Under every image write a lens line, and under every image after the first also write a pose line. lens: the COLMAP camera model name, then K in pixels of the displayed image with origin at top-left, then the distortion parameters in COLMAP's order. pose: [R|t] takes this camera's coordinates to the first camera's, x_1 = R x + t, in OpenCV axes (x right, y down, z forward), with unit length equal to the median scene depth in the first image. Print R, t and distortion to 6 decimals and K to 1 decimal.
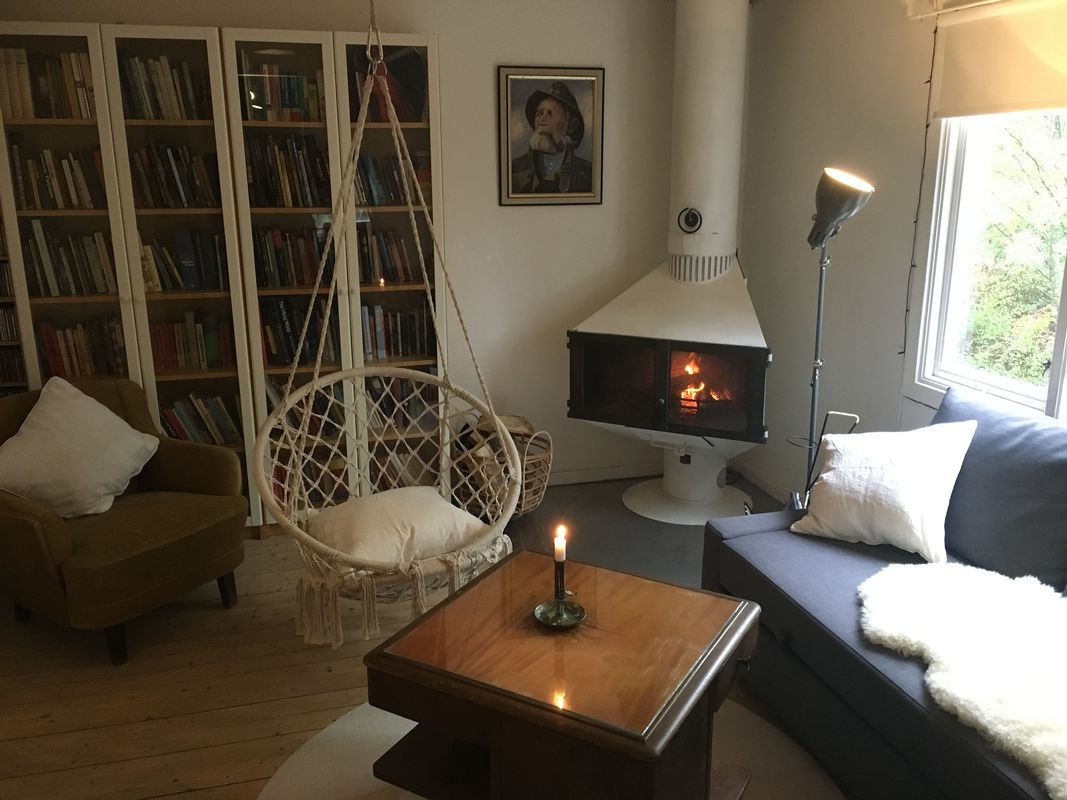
lens RADIAL K [[911.6, 0, 529.6], [0, 911.6, 400.3], [0, 0, 1]] dist [0.081701, -0.111978]
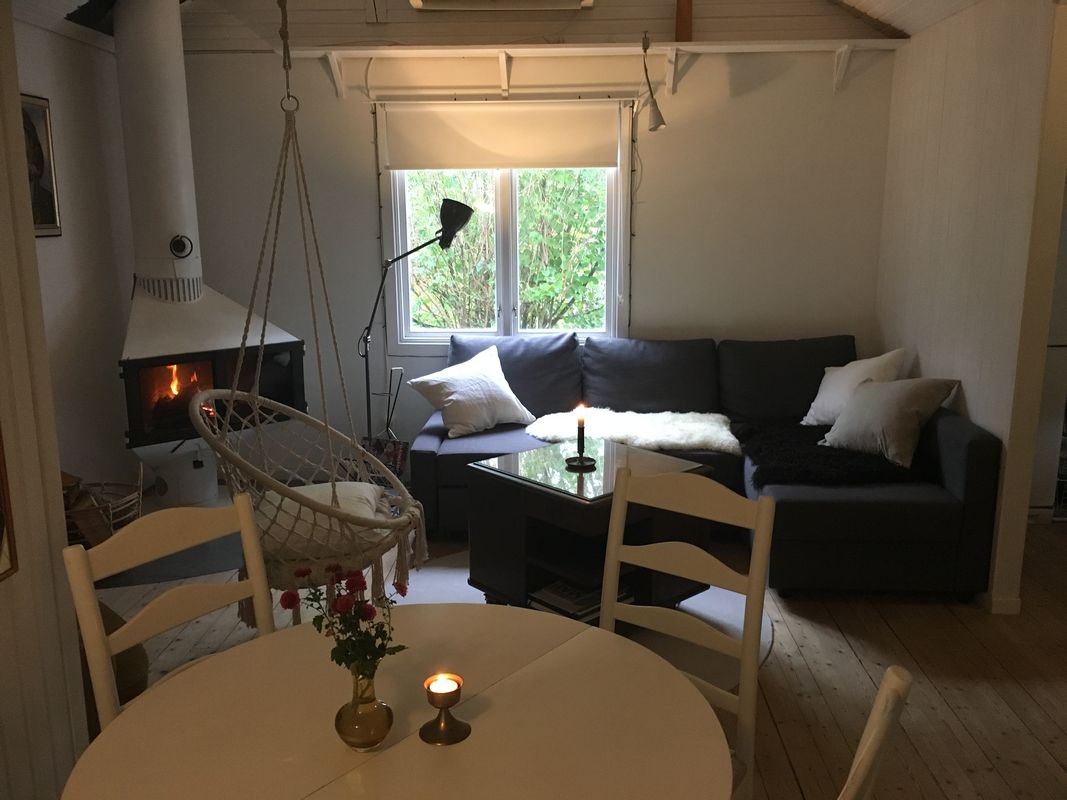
lens RADIAL K [[911.6, 0, 529.6], [0, 911.6, 400.3], [0, 0, 1]] dist [0.081701, -0.111978]
pose [[0.292229, -0.195252, 0.936205, -0.859872], [0.240508, 0.962479, 0.125659, -0.060127], [-0.925612, 0.188444, 0.328224, 0.299386]]
